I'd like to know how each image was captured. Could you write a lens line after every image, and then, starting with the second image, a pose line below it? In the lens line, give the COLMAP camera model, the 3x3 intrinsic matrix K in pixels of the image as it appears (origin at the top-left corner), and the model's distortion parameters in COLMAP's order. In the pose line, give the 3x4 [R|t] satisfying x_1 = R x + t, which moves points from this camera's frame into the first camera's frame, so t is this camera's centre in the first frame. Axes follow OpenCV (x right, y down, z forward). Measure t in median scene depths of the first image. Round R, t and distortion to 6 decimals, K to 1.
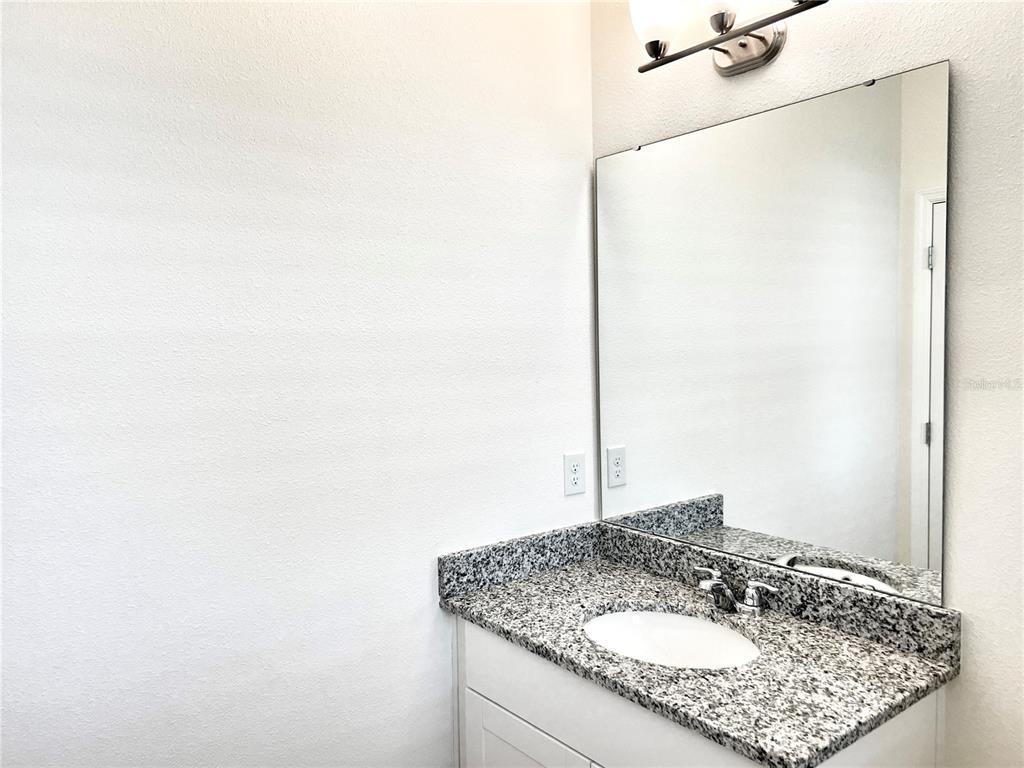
lens RADIAL K [[777.6, 0, 506.9], [0, 777.6, 386.4], [0, 0, 1]] dist [0.050389, -0.050213]
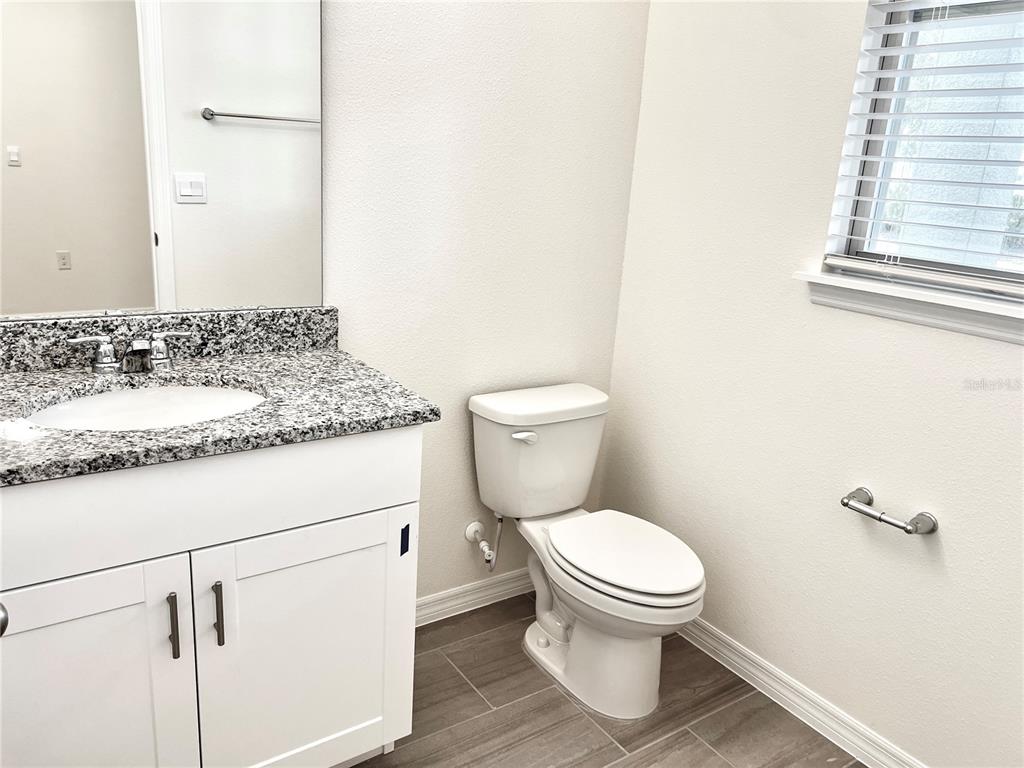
lens RADIAL K [[777.6, 0, 512.8], [0, 777.6, 382.1], [0, 0, 1]] dist [0.050389, -0.050213]
pose [[0.046097, -0.238619, 0.970019, -0.630359], [0.000717, 0.971059, 0.238841, 0.093368], [-0.998937, -0.010314, 0.044934, 0.594136]]
